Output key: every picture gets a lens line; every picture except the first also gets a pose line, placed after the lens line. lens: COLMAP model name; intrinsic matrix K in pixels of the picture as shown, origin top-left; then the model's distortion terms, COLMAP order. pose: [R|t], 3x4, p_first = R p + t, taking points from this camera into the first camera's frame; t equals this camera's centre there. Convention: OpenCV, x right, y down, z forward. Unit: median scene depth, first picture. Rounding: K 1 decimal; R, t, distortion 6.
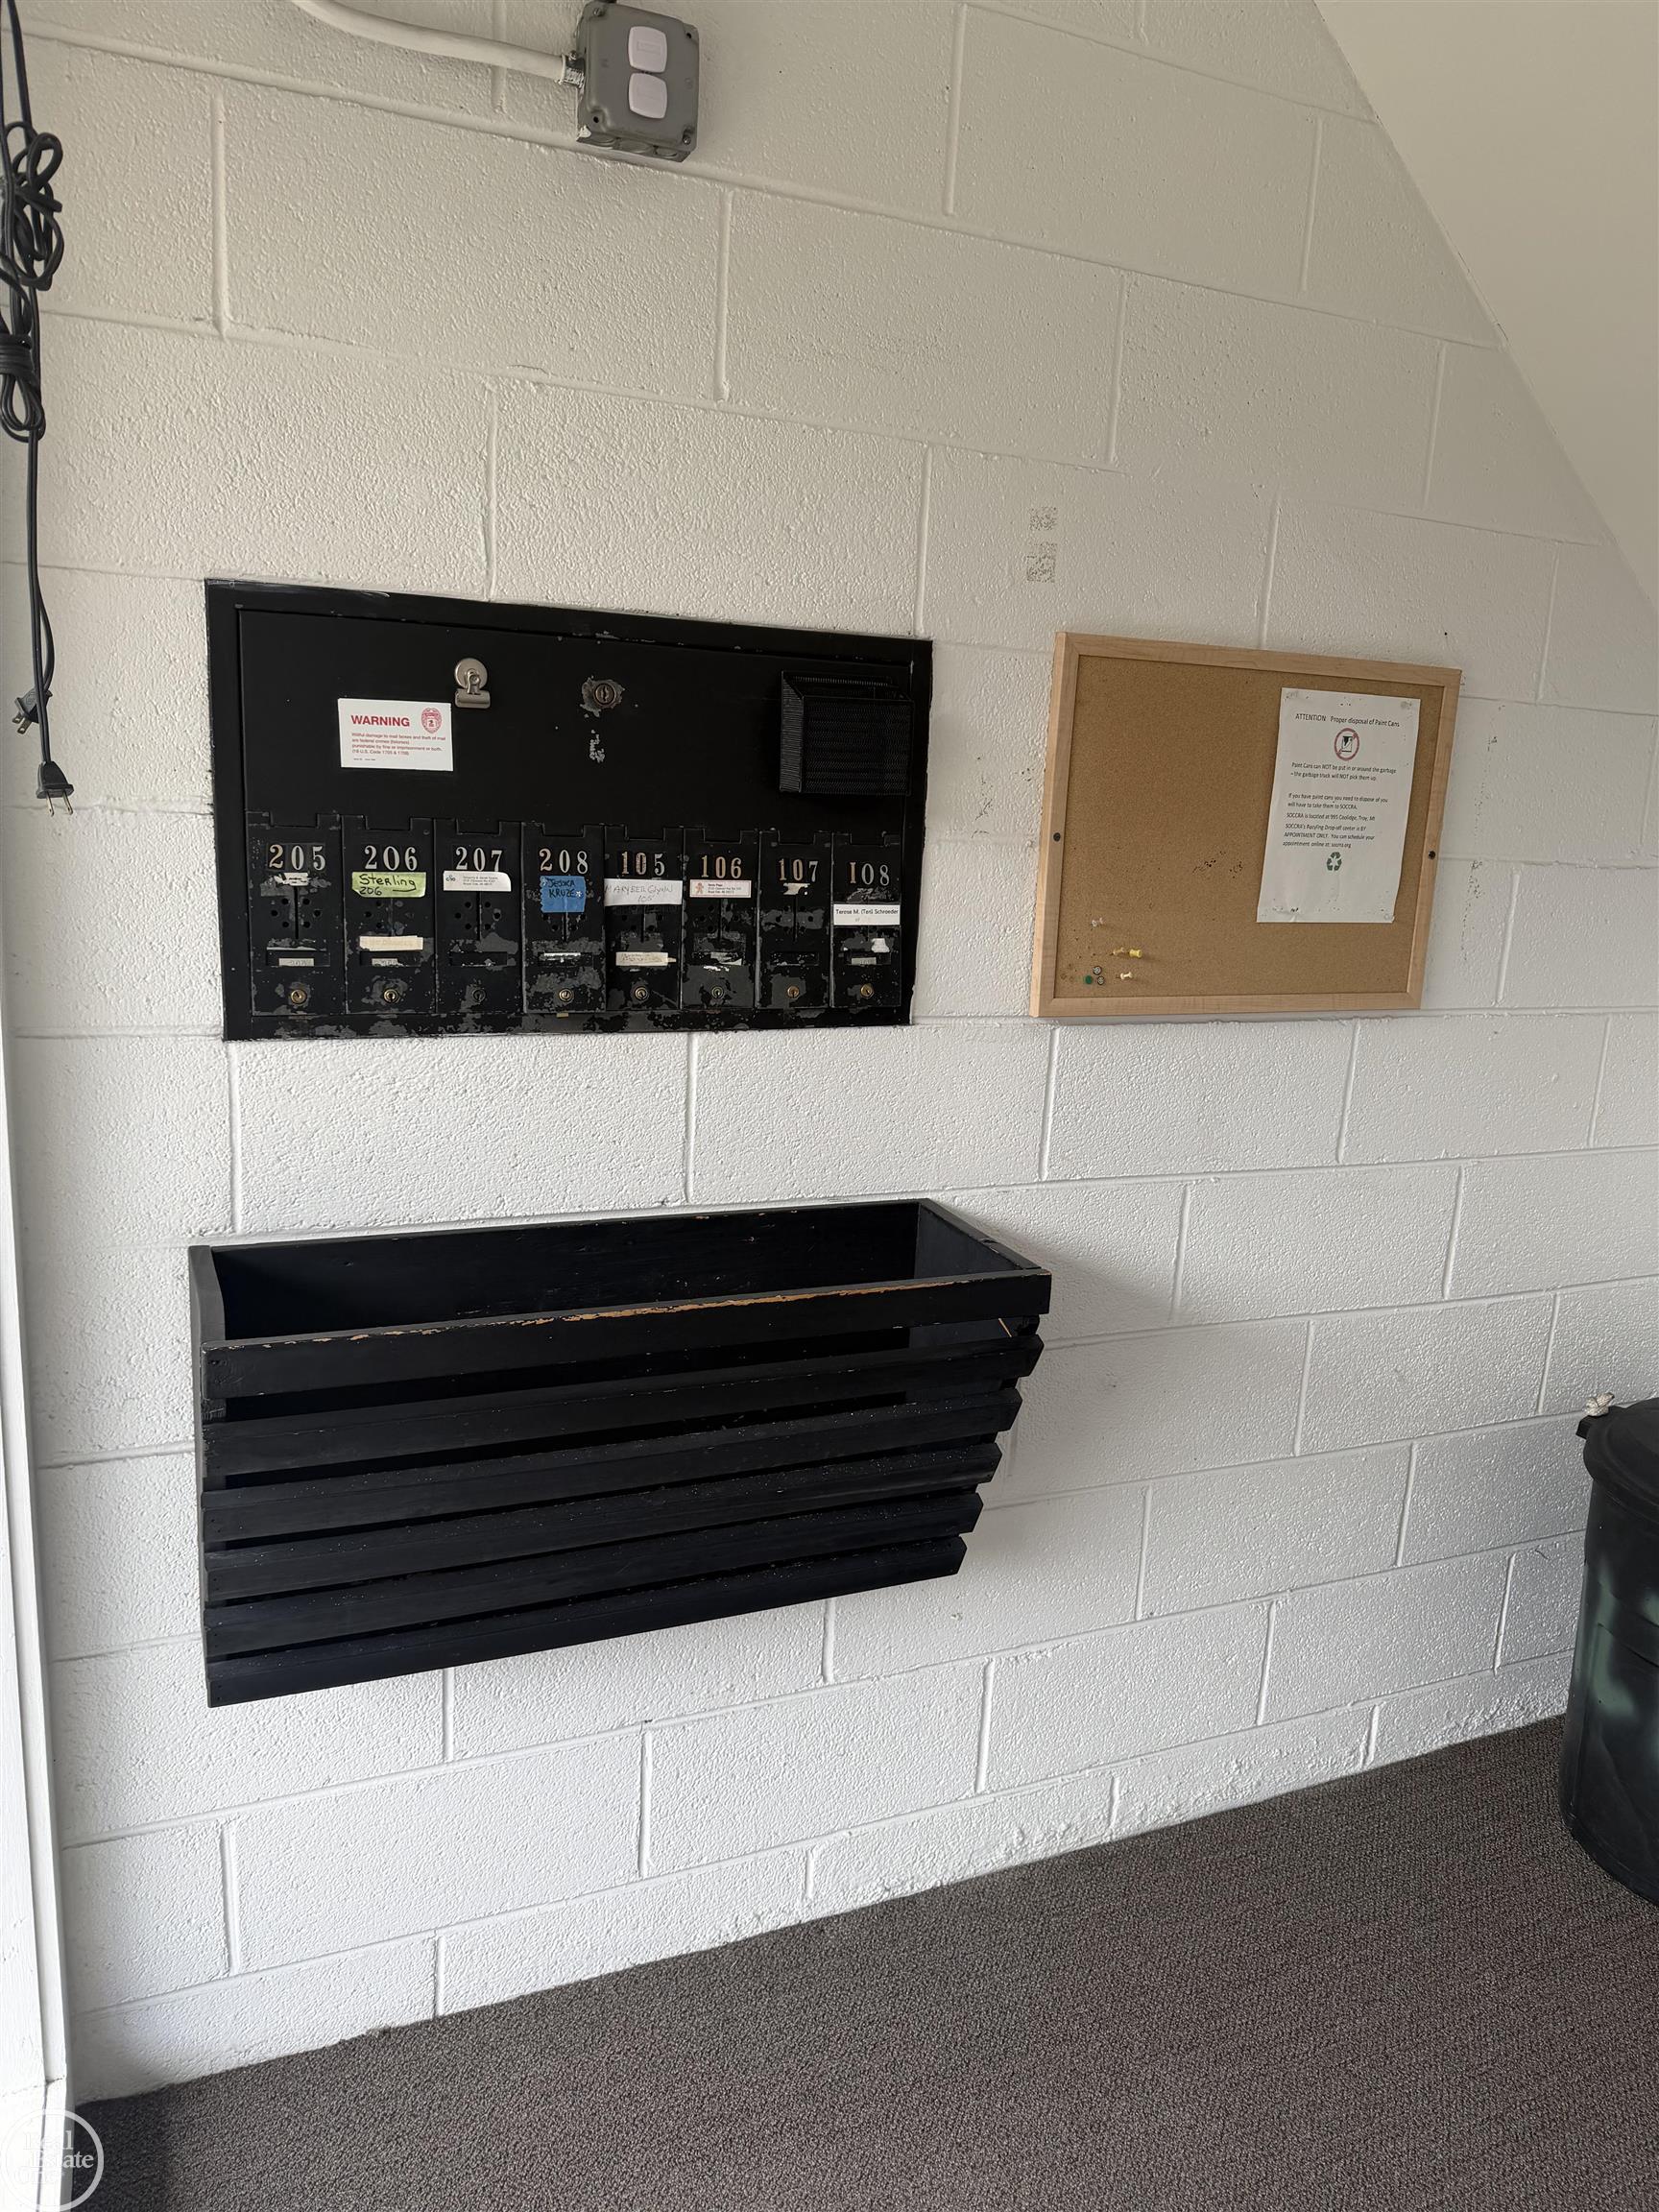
lens RADIAL K [[1559.4, 0, 828.5], [0, 1559.4, 1116.6], [0, 0, 1]] dist [0.005589, -0.001813]
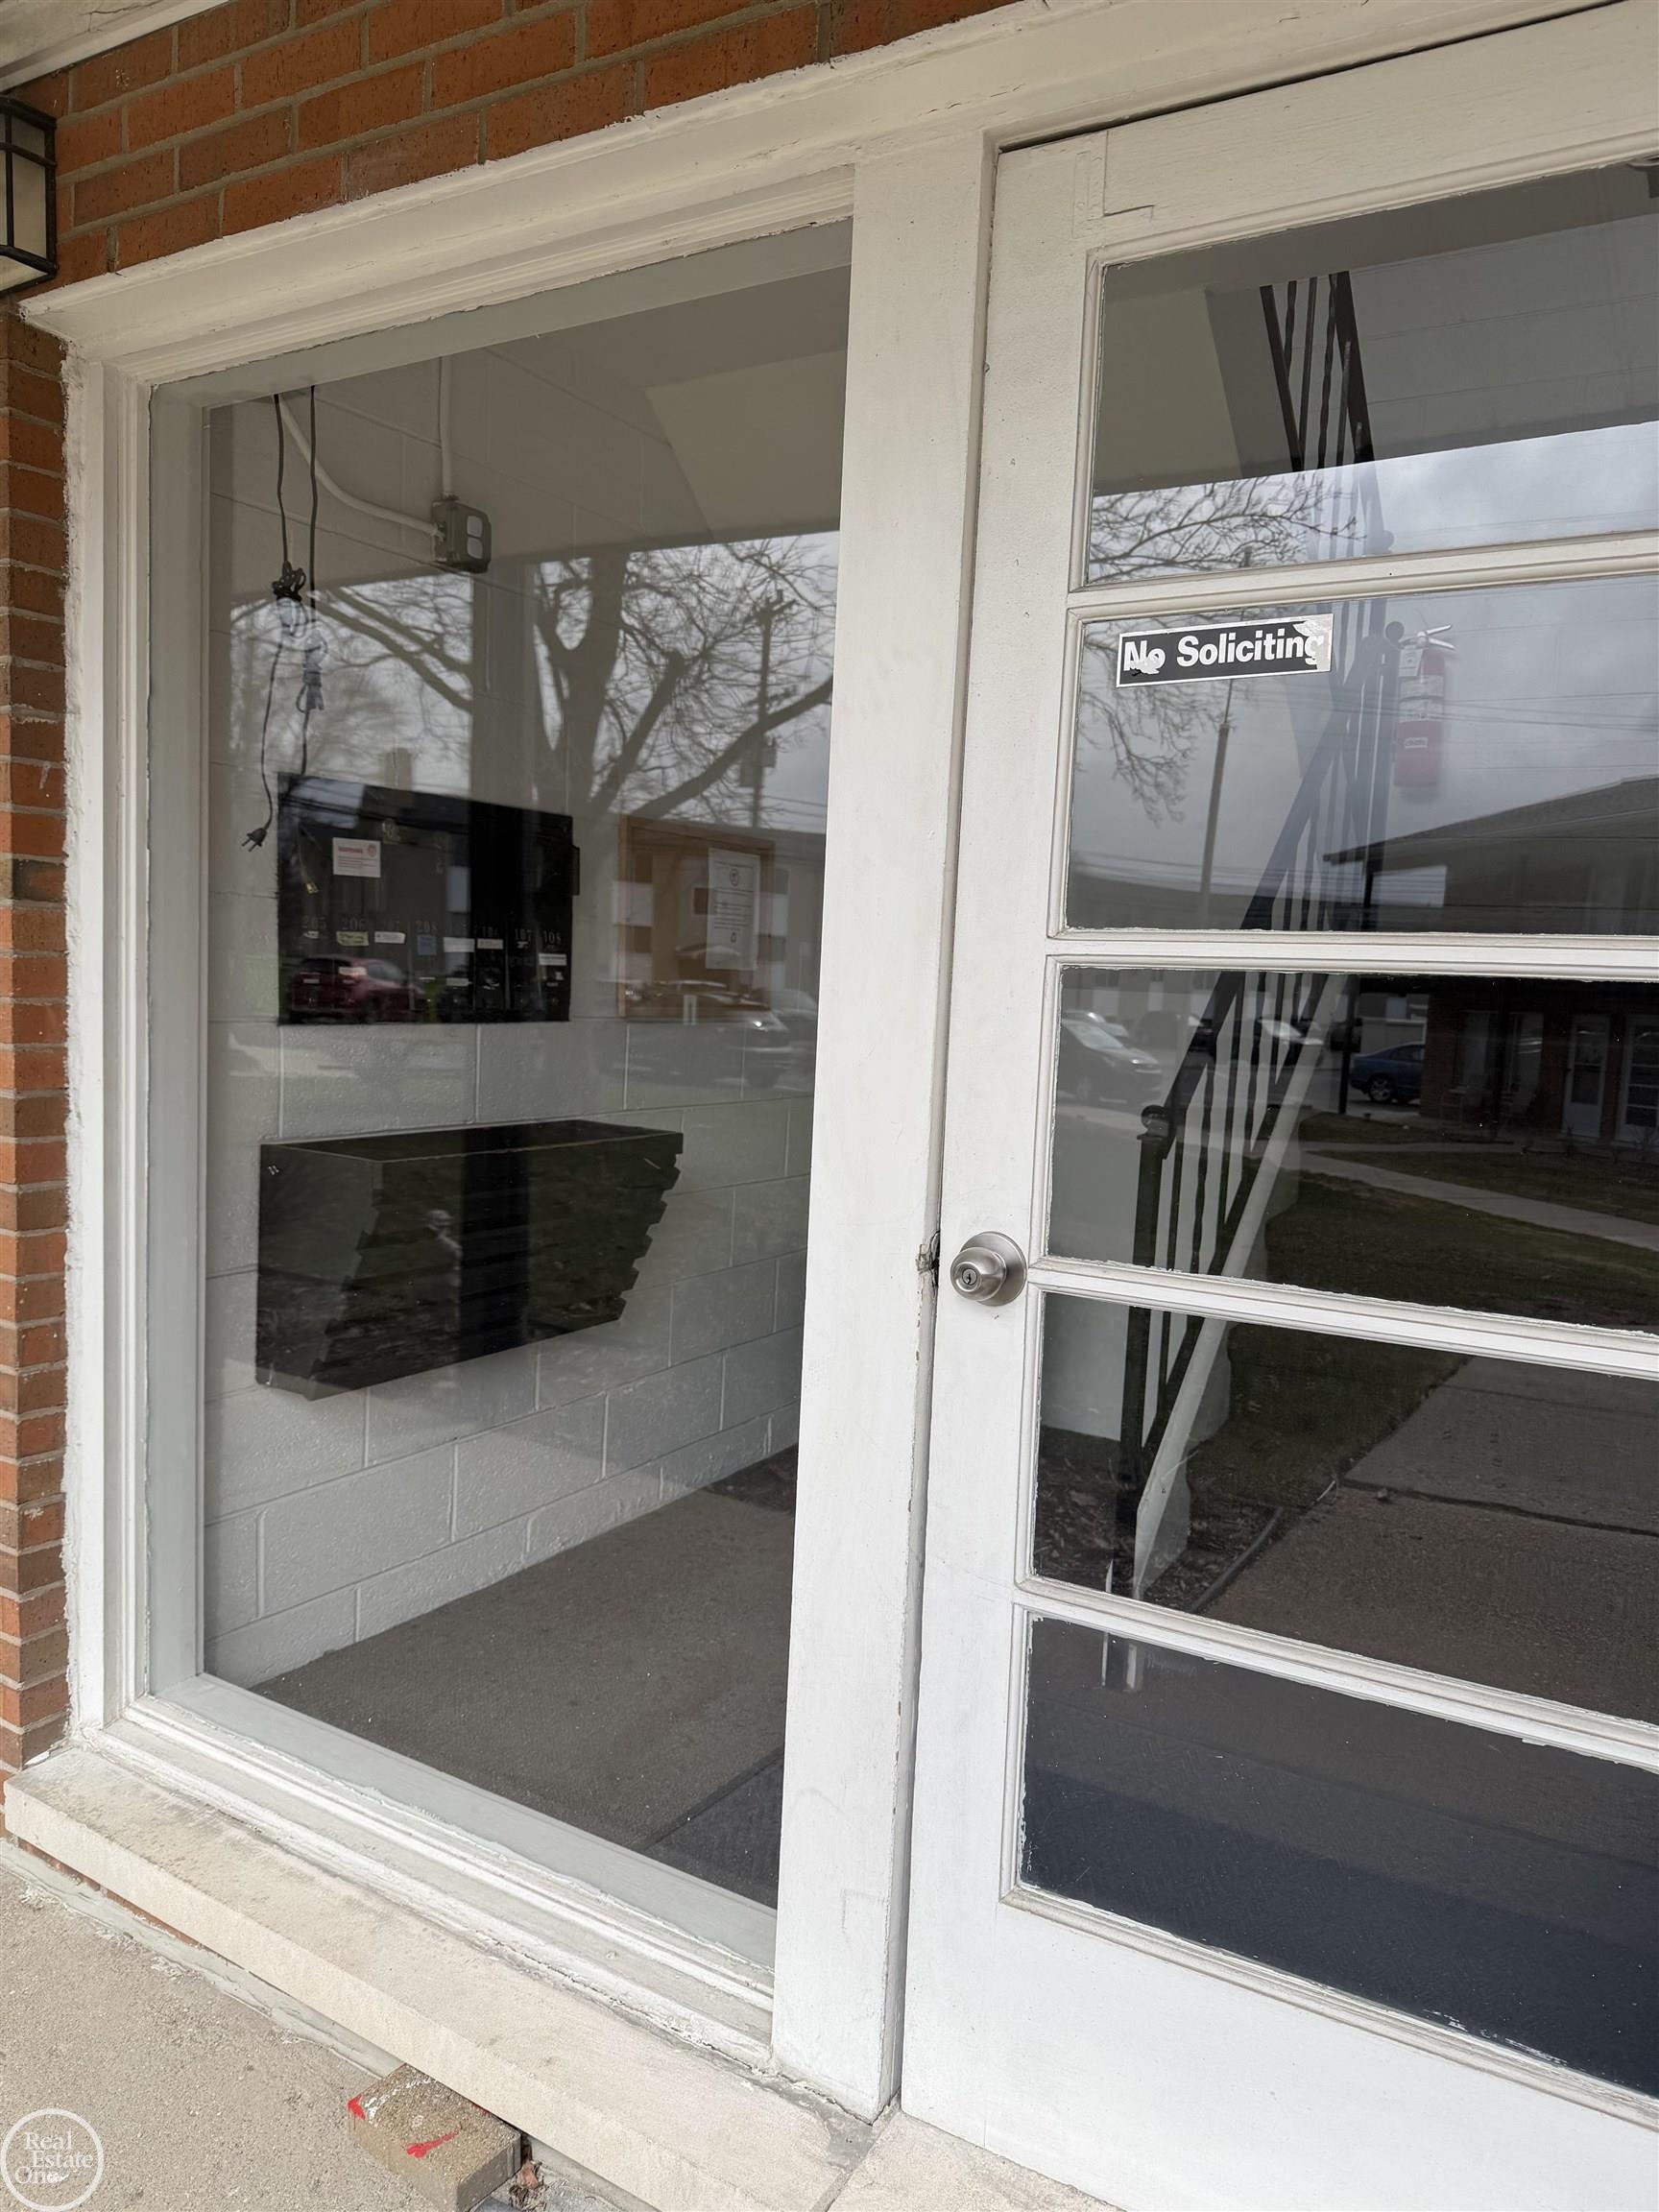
lens RADIAL K [[1559.4, 0, 832.5], [0, 1559.4, 1109.2], [0, 0, 1]] dist [0.005589, -0.001813]
pose [[0.818191, -0.061746, 0.571621, -0.807538], [0.110724, 0.992528, -0.051272, 0.186730], [-0.564184, 0.105242, 0.818914, -0.716307]]
